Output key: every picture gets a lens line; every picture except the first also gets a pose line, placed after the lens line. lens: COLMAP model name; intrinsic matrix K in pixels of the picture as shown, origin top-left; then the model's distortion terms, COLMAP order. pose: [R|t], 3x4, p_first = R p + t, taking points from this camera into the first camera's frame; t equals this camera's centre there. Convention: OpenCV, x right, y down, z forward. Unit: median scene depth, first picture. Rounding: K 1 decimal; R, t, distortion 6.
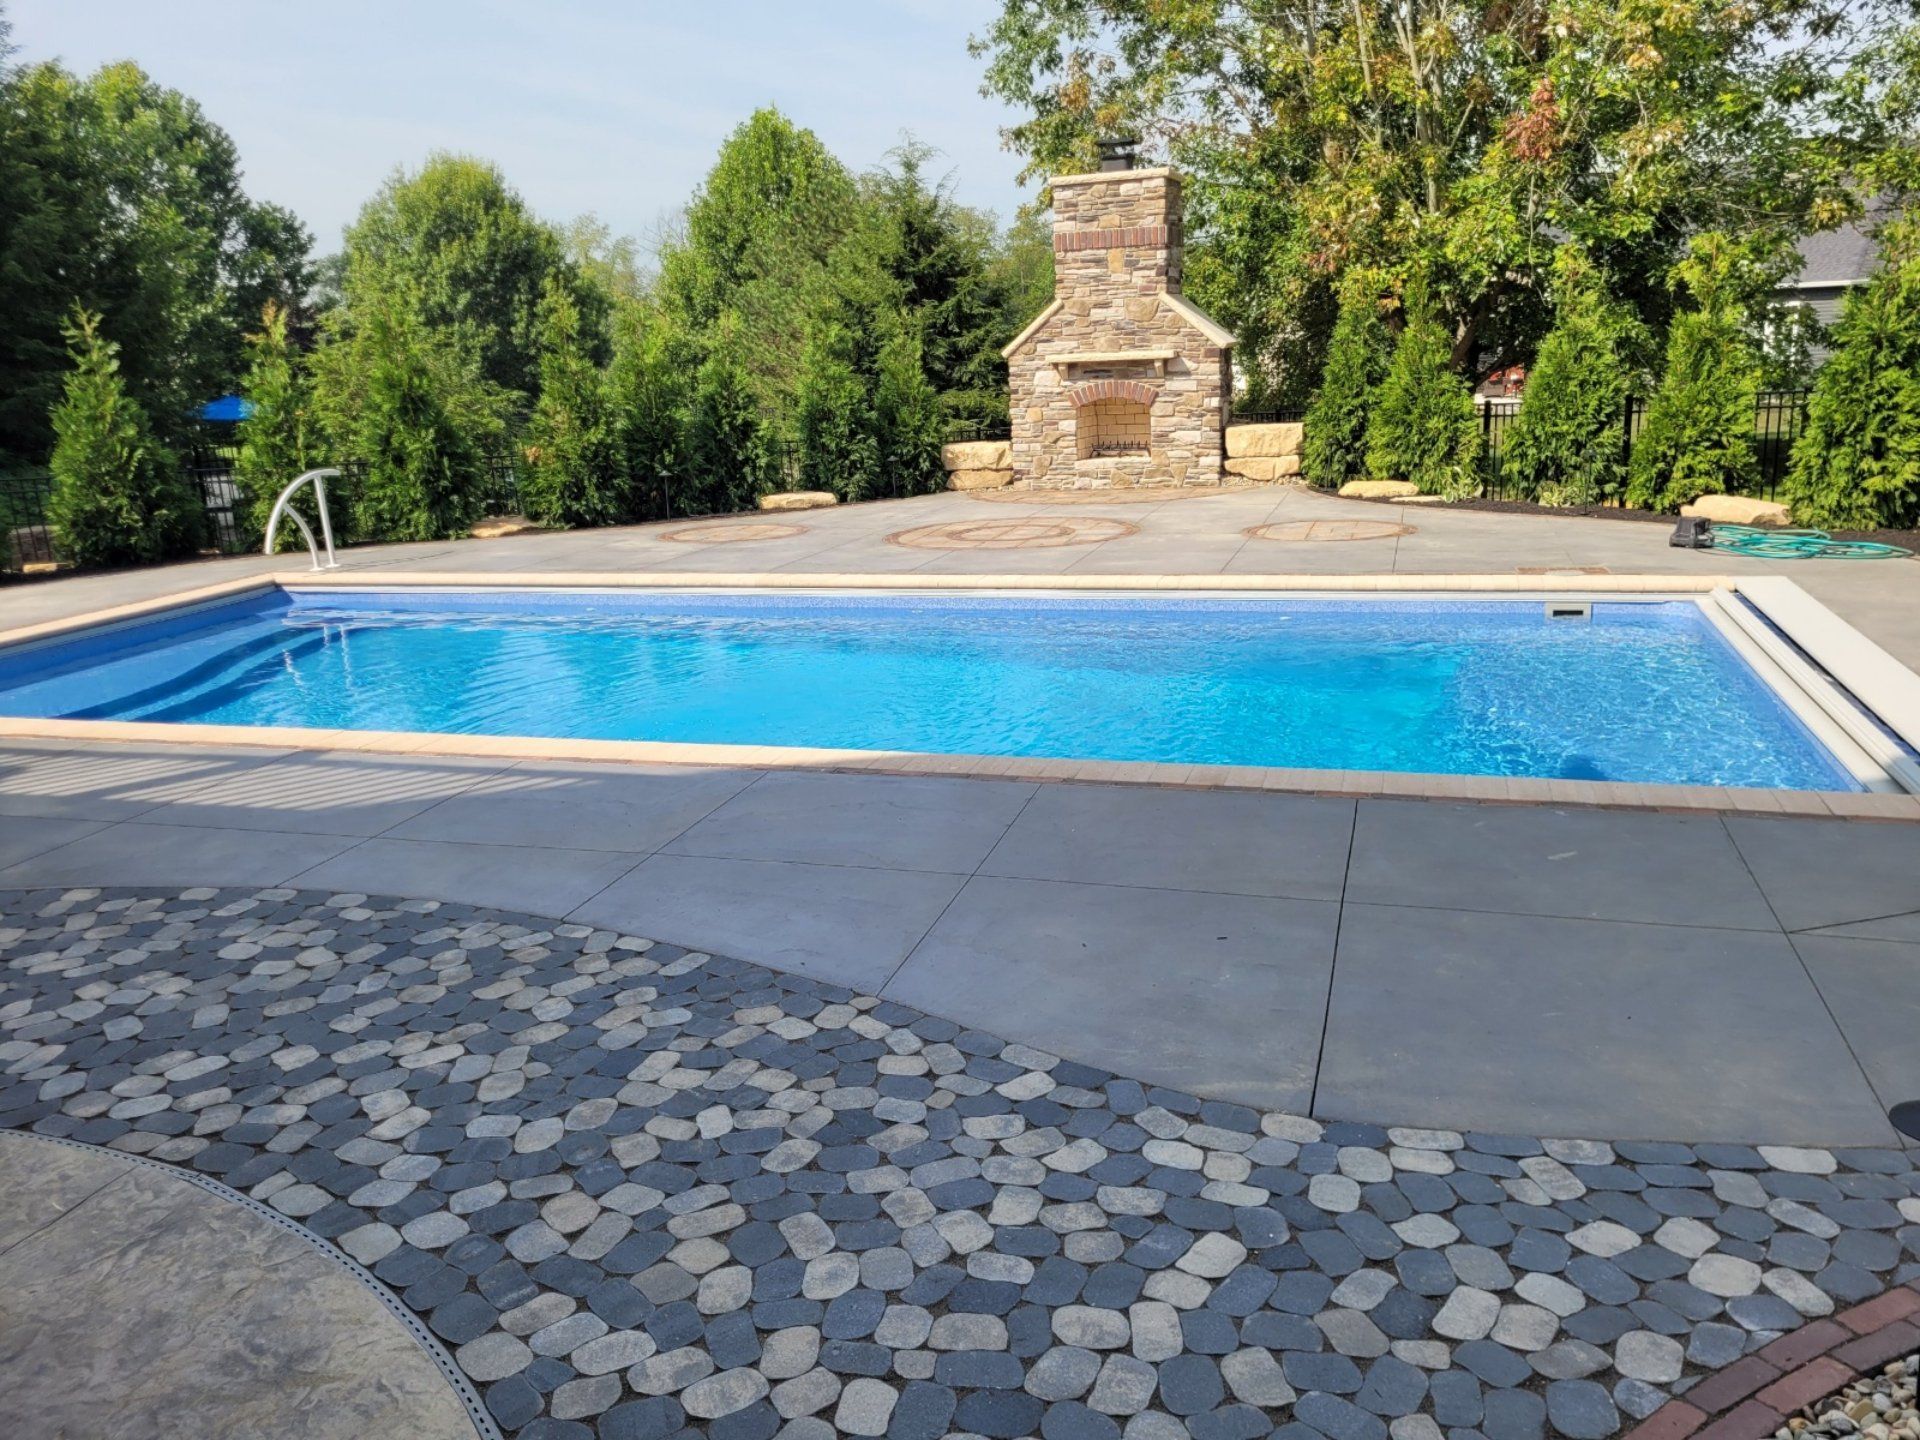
lens RADIAL K [[1466.5, 0, 972.6], [0, 1466.5, 726.6], [0, 0, 1]] dist [0.047514, -0.040791]
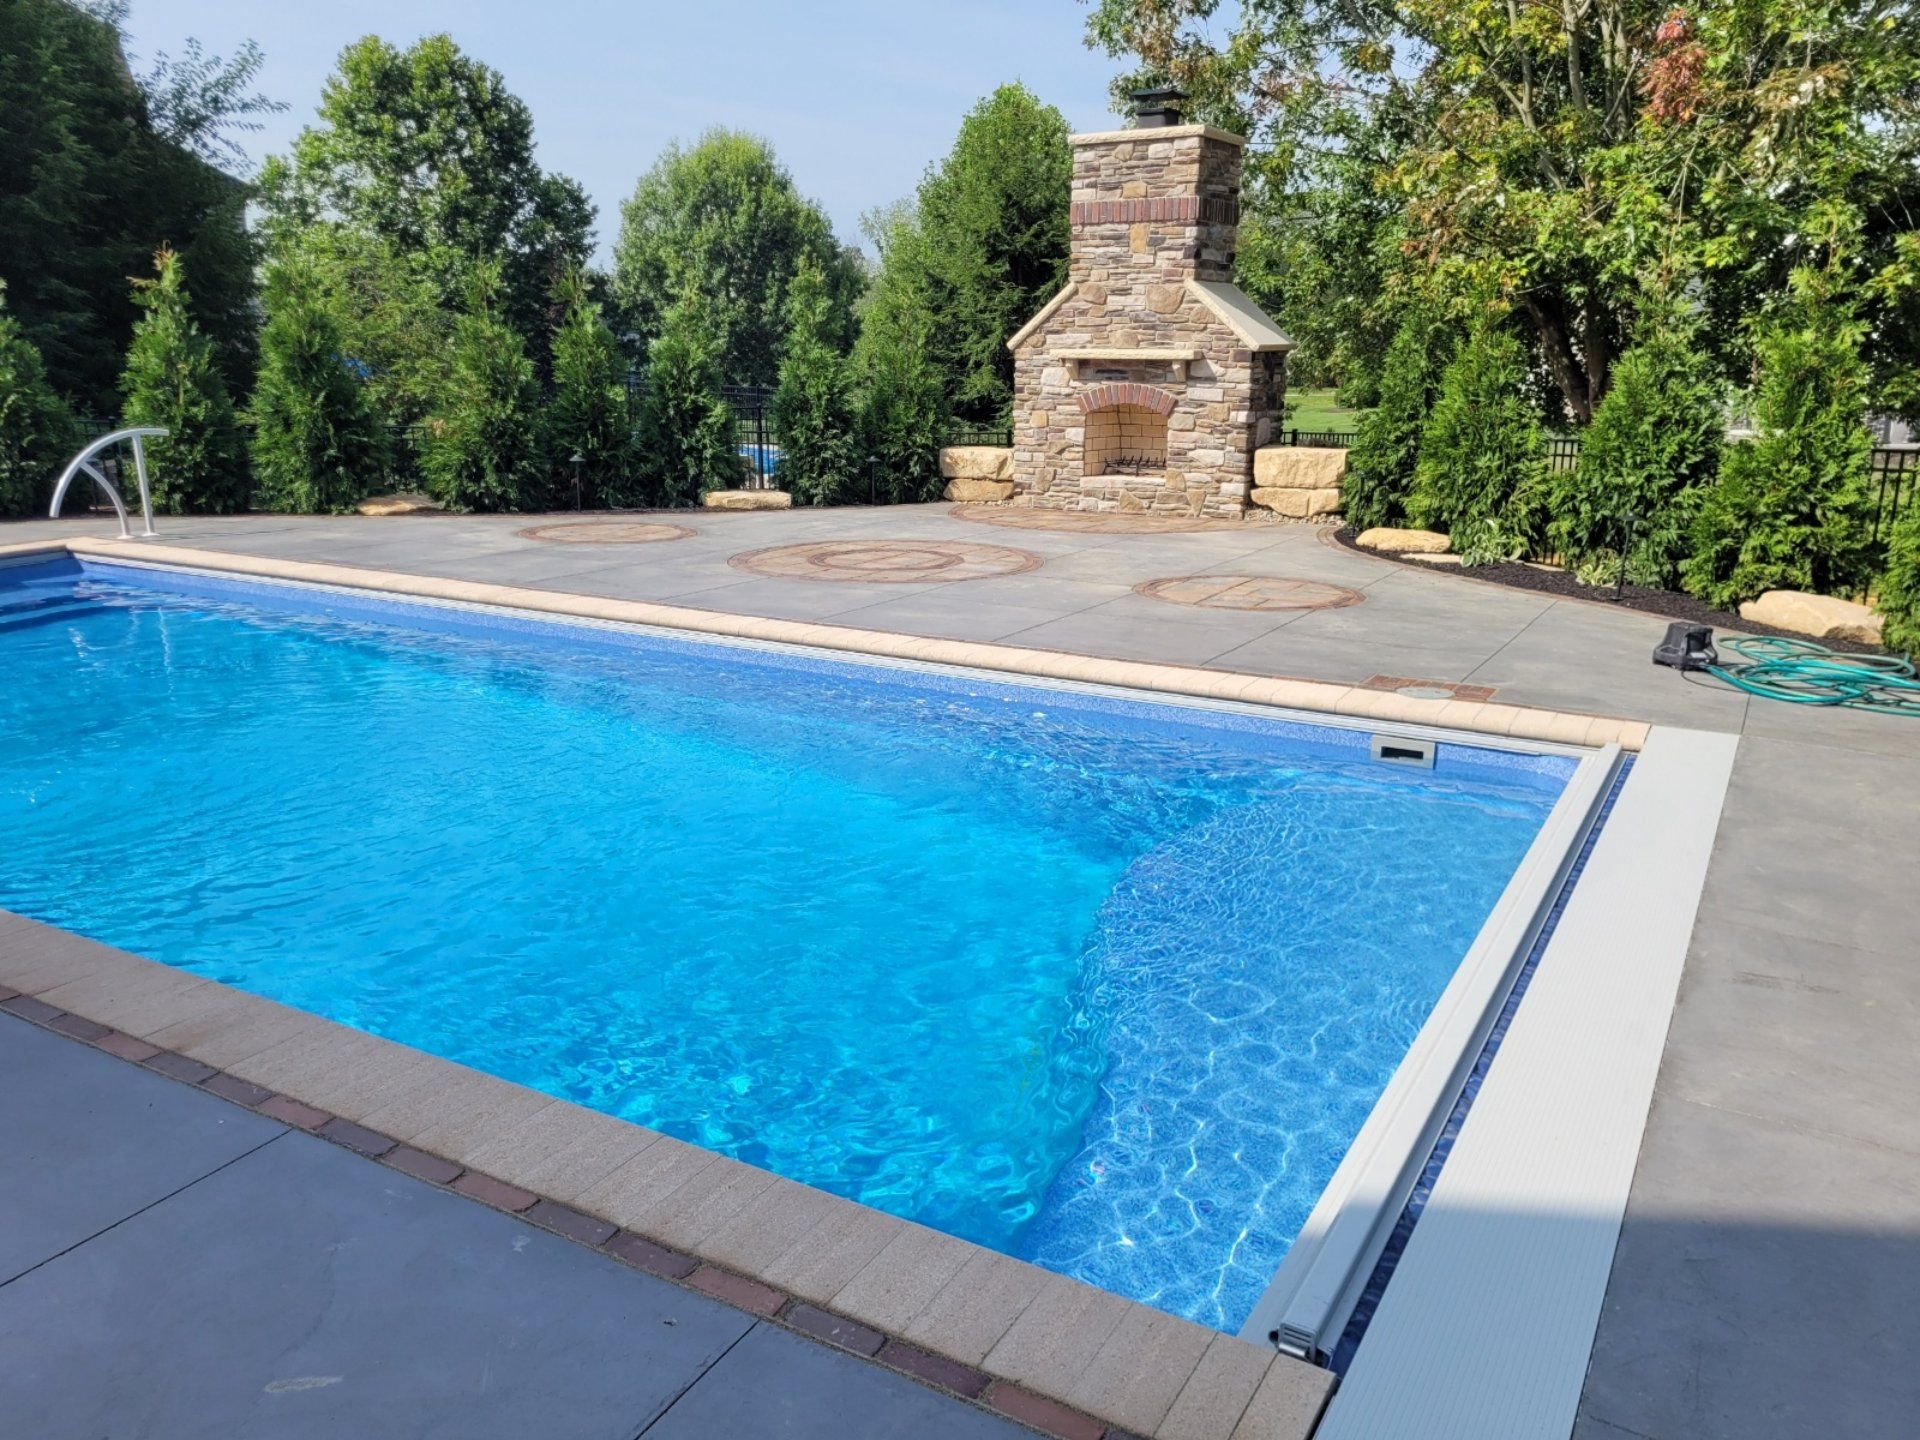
lens RADIAL K [[1466.5, 0, 972.6], [0, 1466.5, 726.6], [0, 0, 1]] dist [0.047514, -0.040791]
pose [[0.971504, 0.106010, -0.211995, 0.210922], [-0.105318, 0.994332, 0.014588, -0.046732], [0.212340, 0.008155, 0.977162, 0.176506]]
